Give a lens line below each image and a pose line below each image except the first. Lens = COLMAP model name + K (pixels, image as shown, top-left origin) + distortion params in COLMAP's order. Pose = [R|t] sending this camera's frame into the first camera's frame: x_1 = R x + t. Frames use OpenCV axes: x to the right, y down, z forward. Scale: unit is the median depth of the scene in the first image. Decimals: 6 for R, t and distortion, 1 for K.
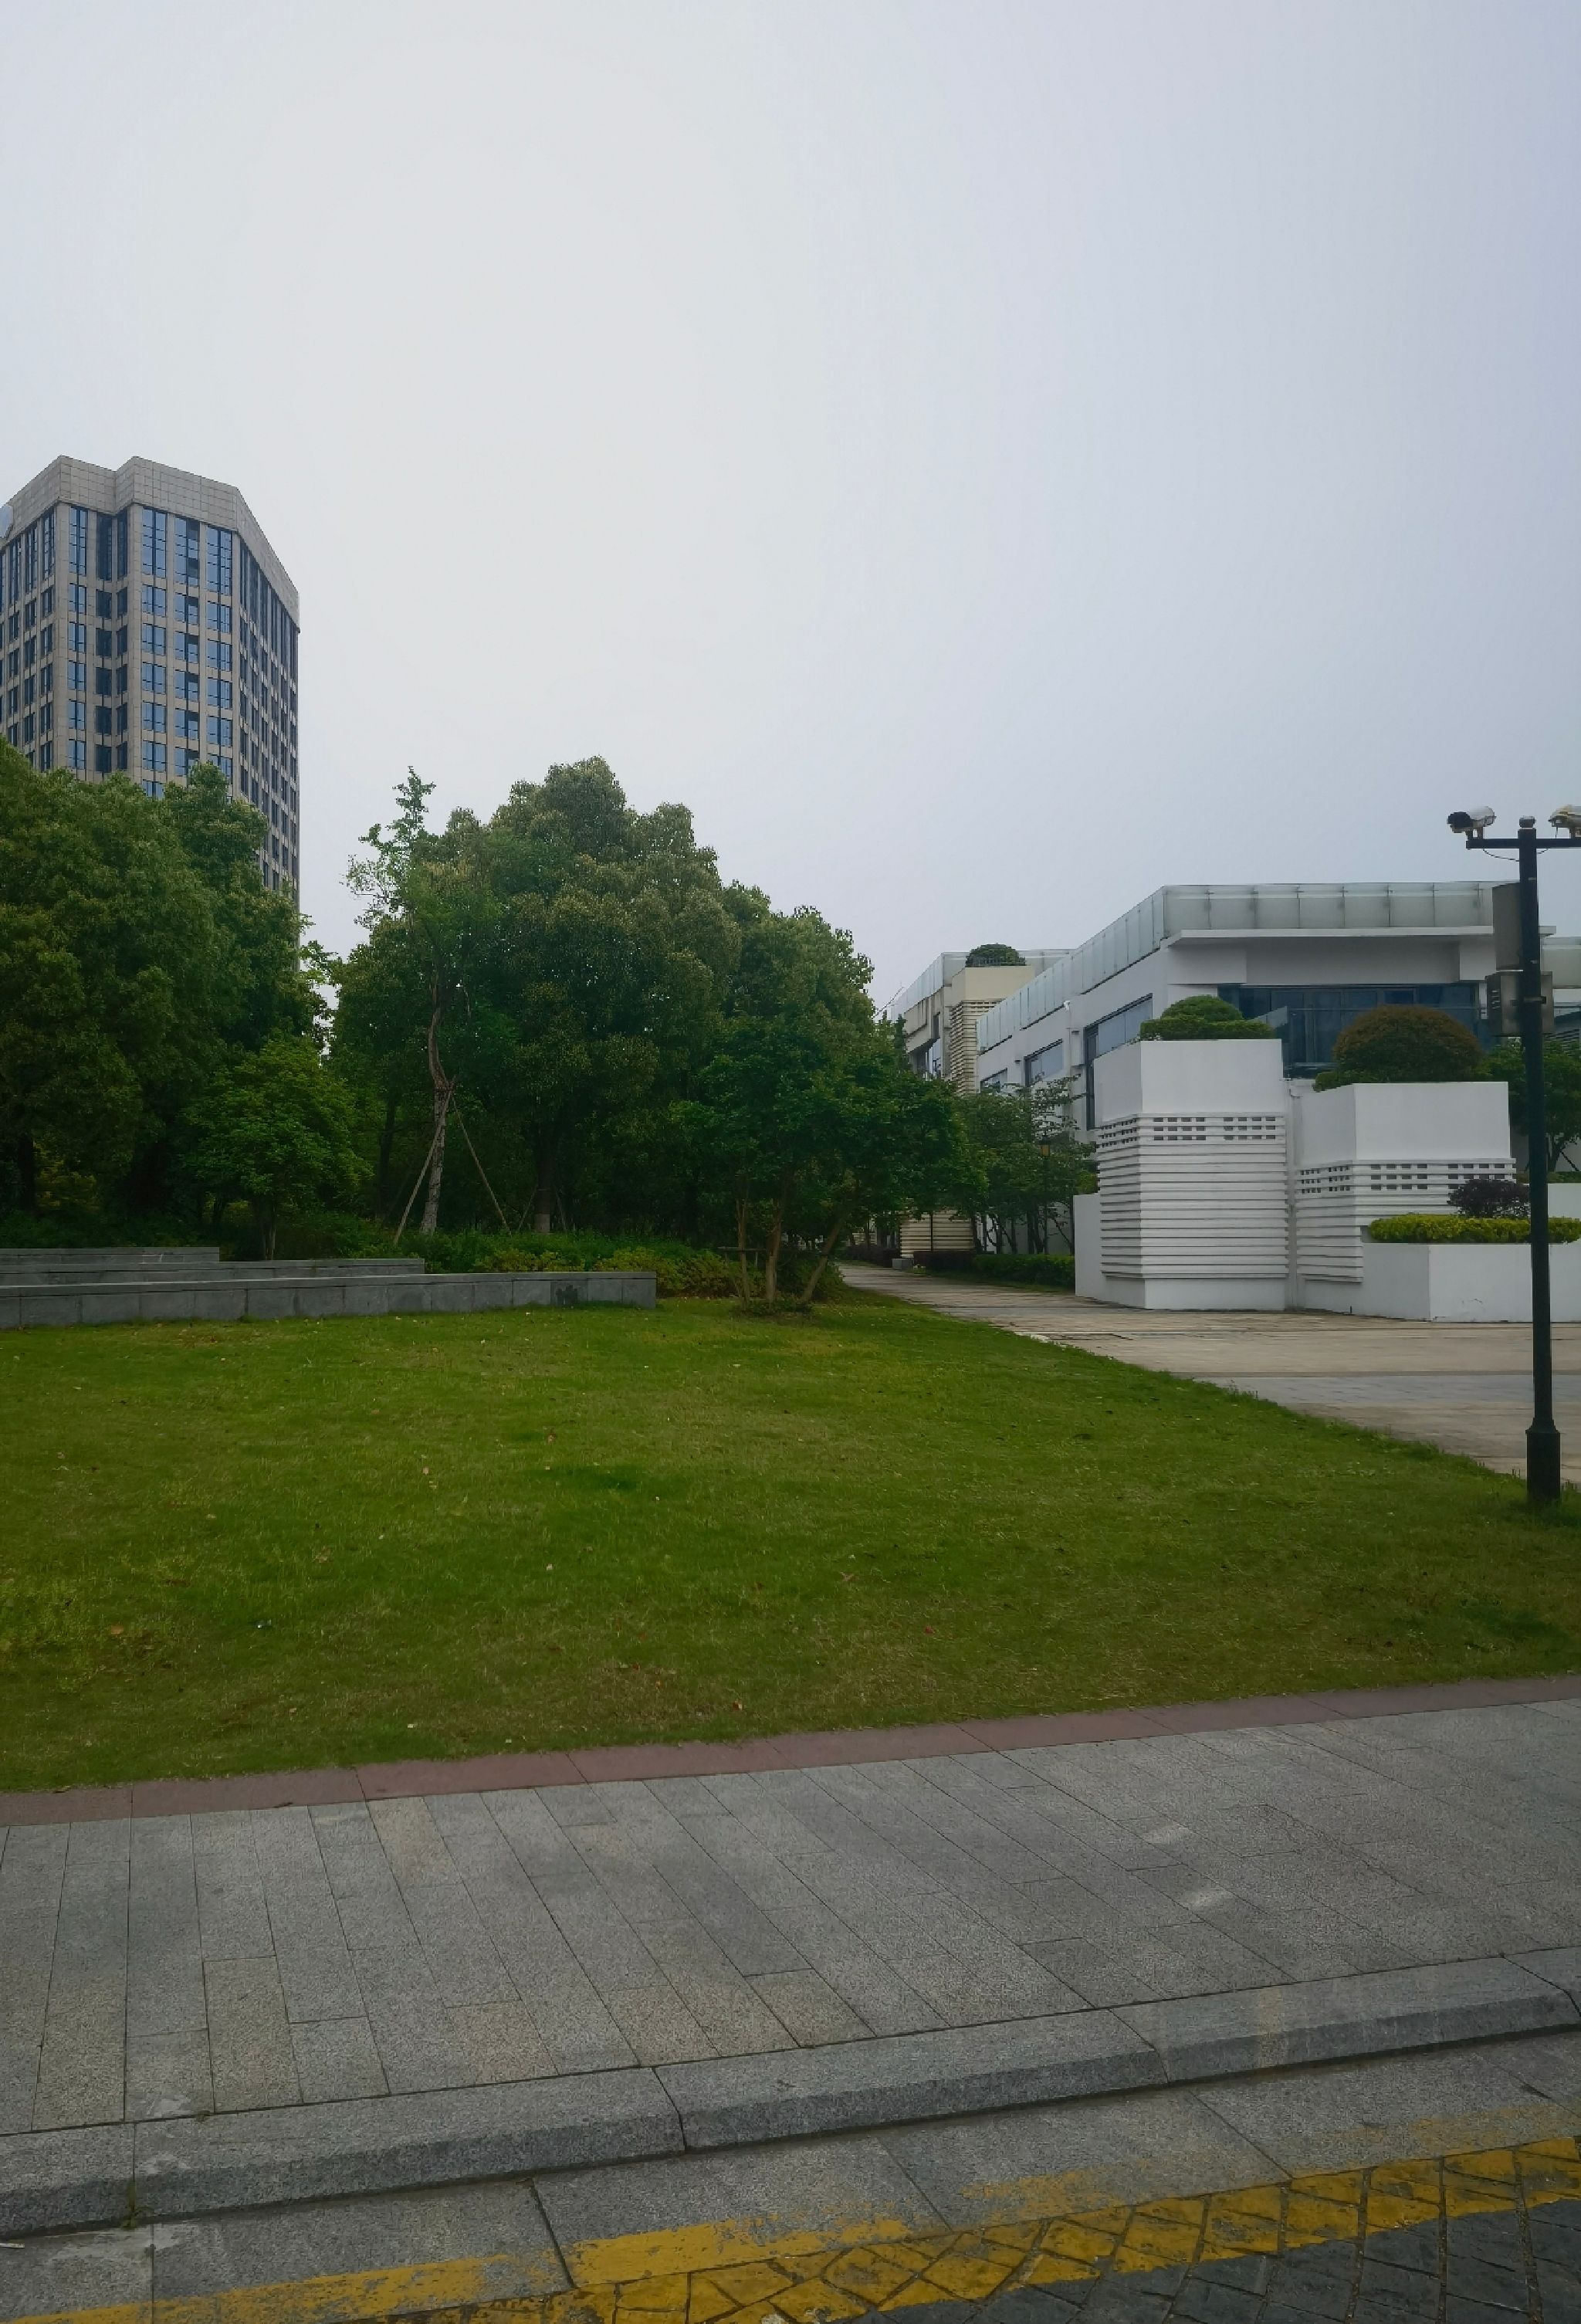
lens RADIAL K [[1877.3, 0, 789.4], [0, 1877.3, 1162.4], [0, 0, 1]] dist [-0.000442, -0.000337]
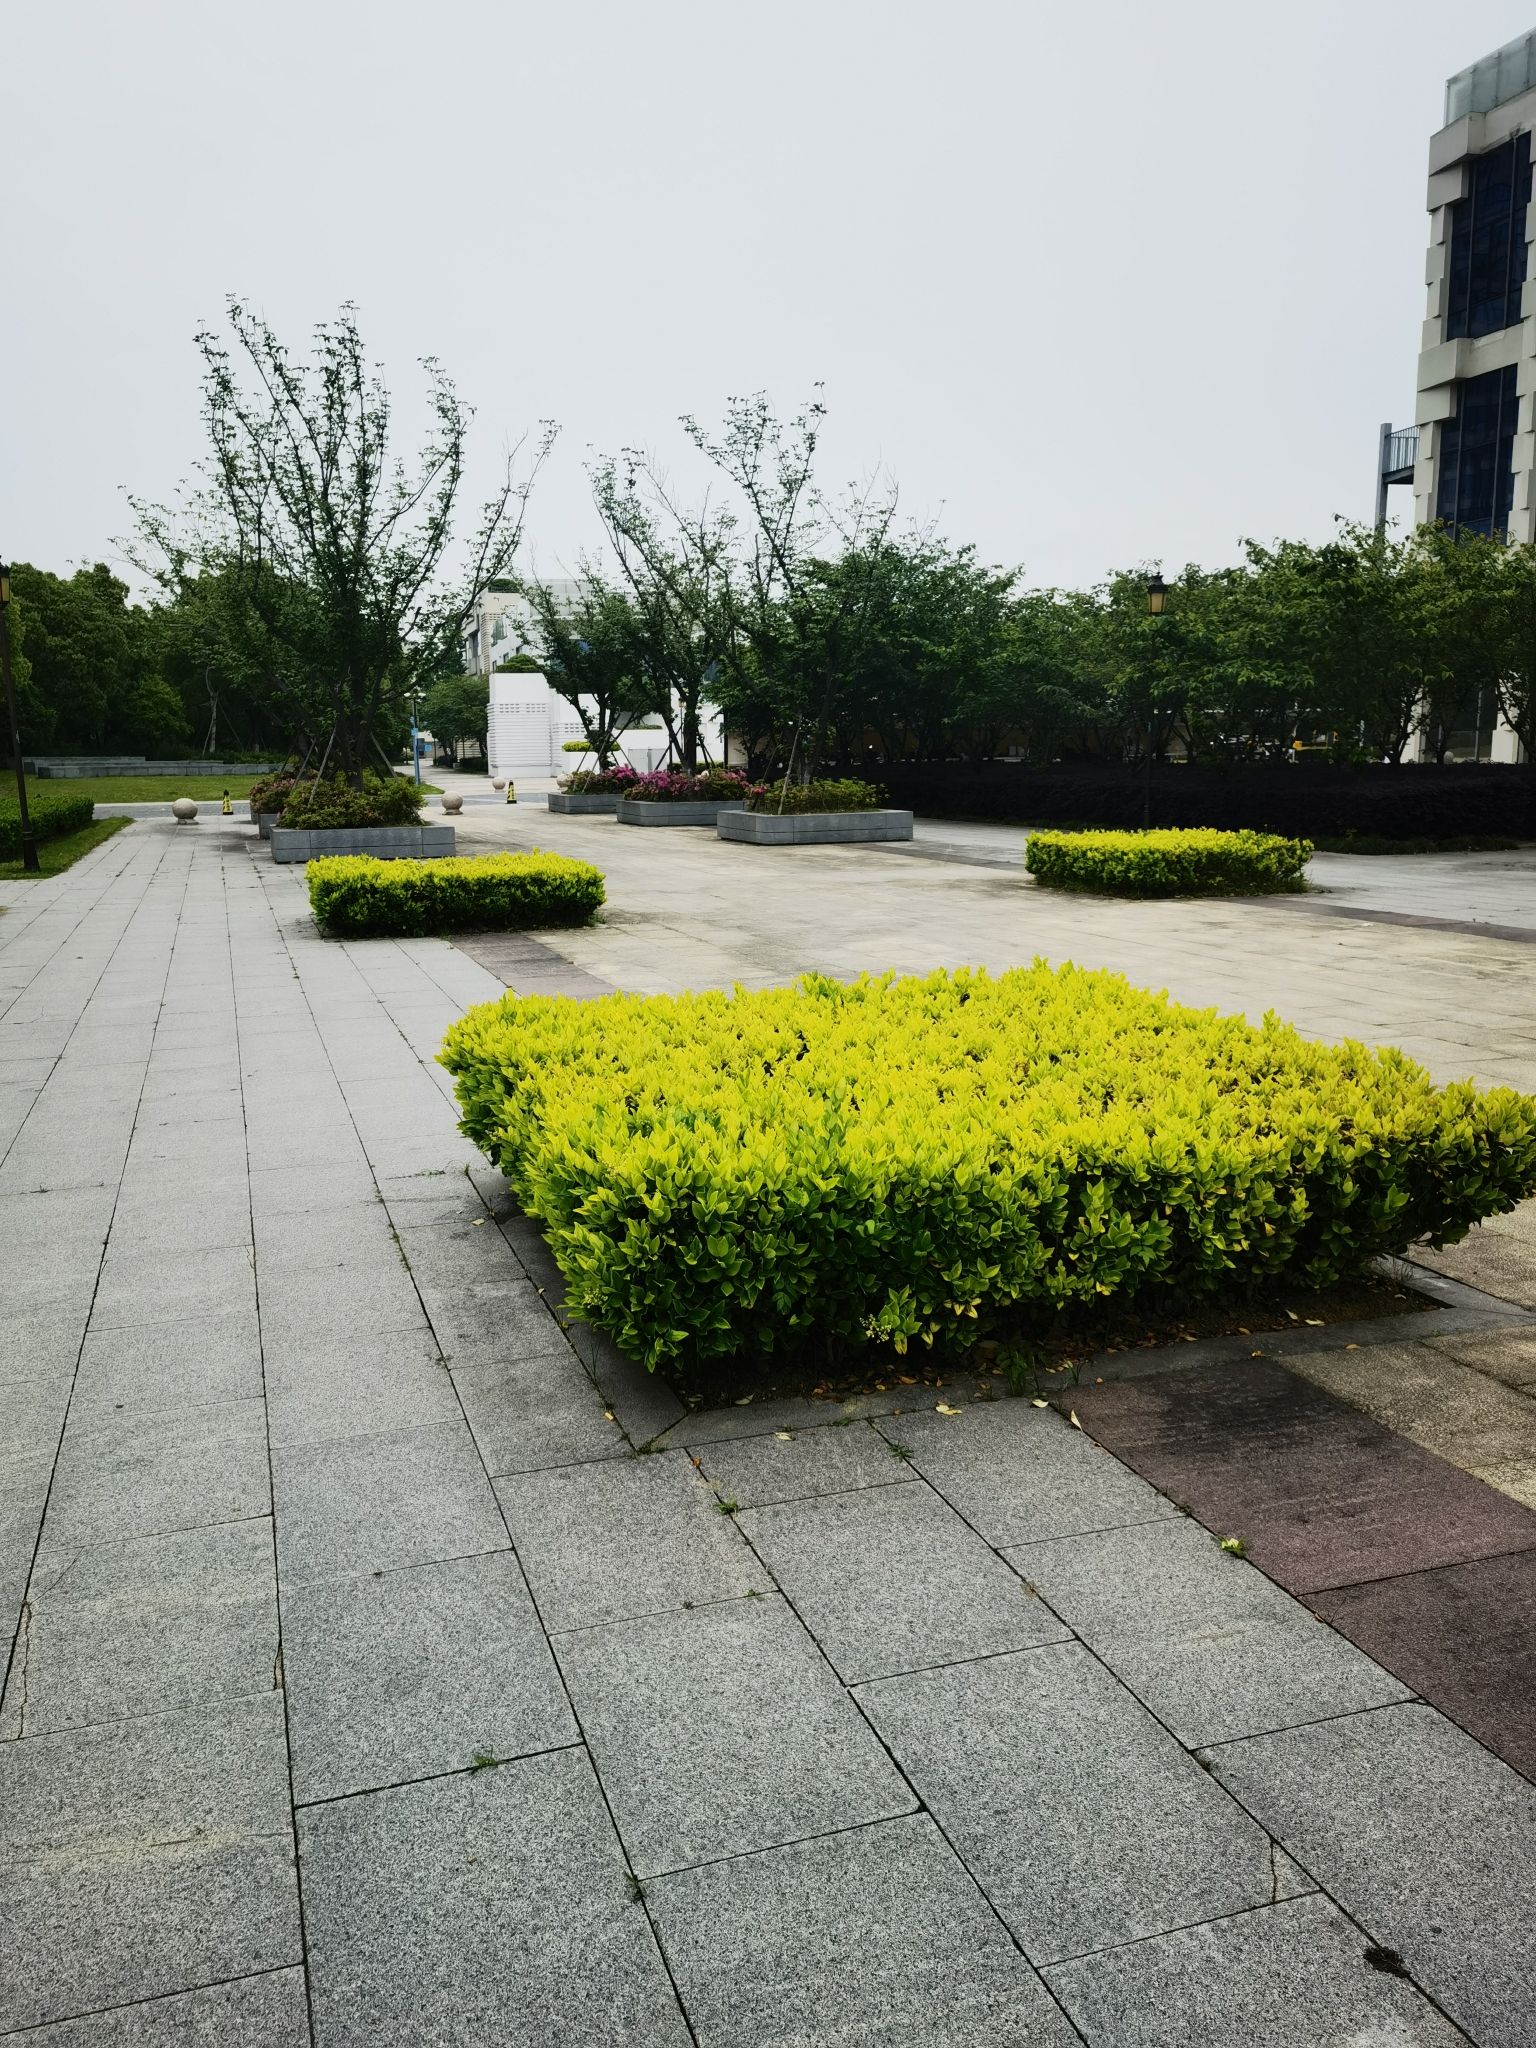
lens RADIAL K [[1601.2, 0, 771.4], [0, 1601.2, 1023.0], [0, 0, 1]] dist [0.003759, 0.000647]
pose [[0.979152, -0.037998, 0.199541, 0.137225], [-0.004740, 0.977806, 0.209457, -0.074087], [-0.203071, -0.206036, 0.957241, -1.624769]]
